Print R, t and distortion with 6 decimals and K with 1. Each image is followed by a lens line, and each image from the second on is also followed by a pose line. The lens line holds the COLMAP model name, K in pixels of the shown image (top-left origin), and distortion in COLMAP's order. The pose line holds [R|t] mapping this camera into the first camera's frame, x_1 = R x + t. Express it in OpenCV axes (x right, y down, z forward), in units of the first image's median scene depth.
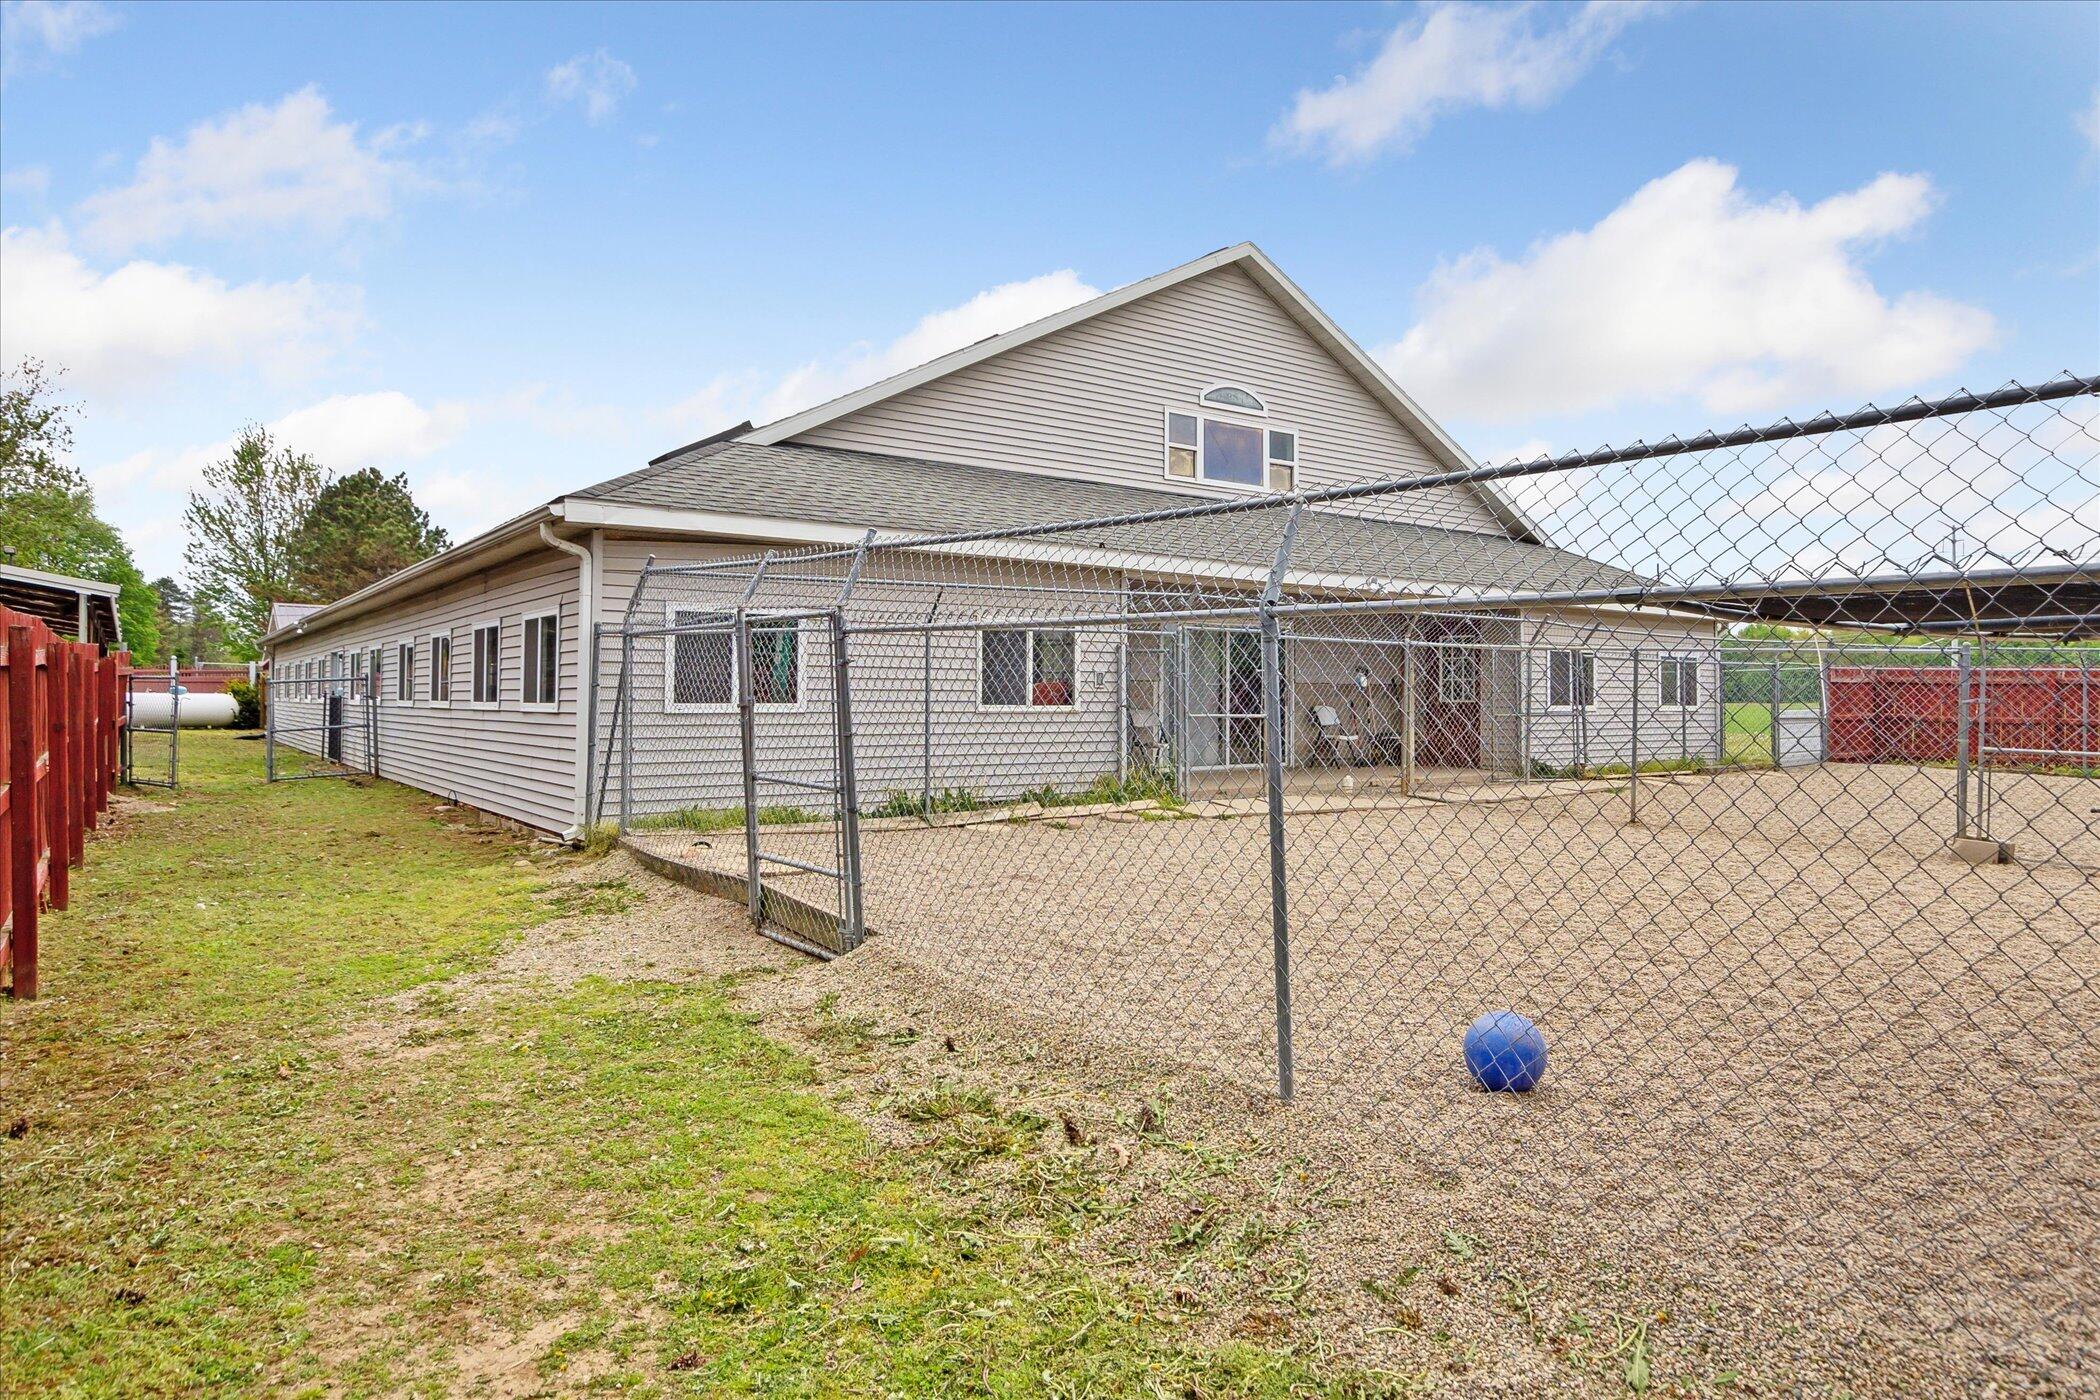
lens RADIAL K [[1370.3, 0, 1054.9], [0, 1370.3, 698.5], [0, 0, 1]] dist [-0.080559, 0.075089]
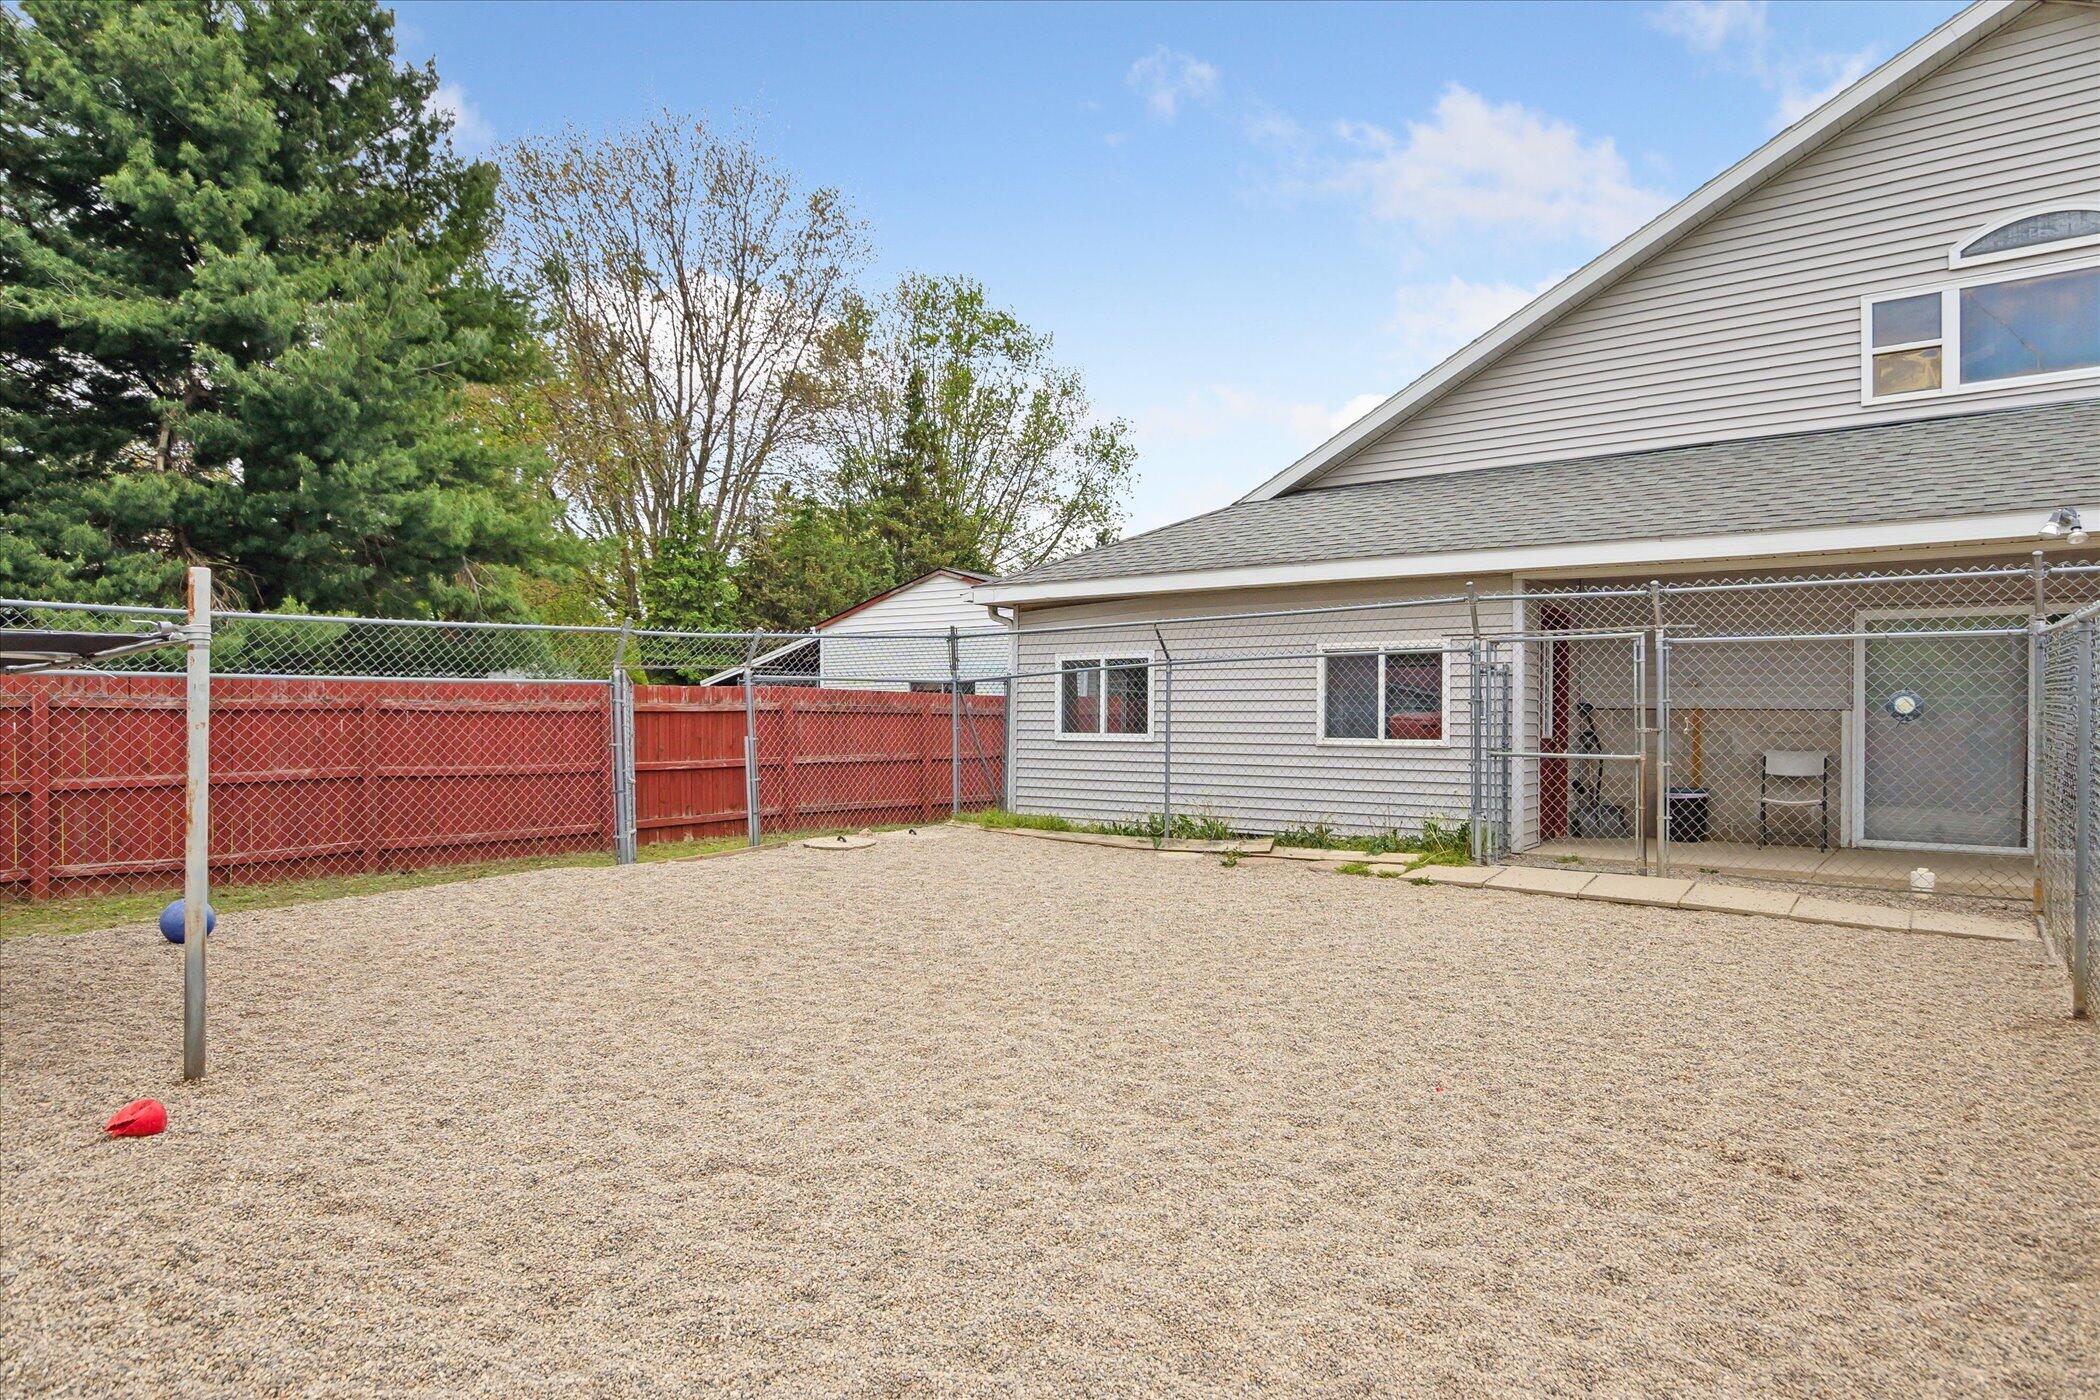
lens RADIAL K [[1370.3, 0, 1054.9], [0, 1370.3, 698.5], [0, 0, 1]] dist [-0.080559, 0.075089]
pose [[0.200010, -0.025638, -0.979458, 0.792724], [-0.012397, 0.999511, -0.028695, 0.006986], [0.979715, 0.017882, 0.199595, 0.602455]]
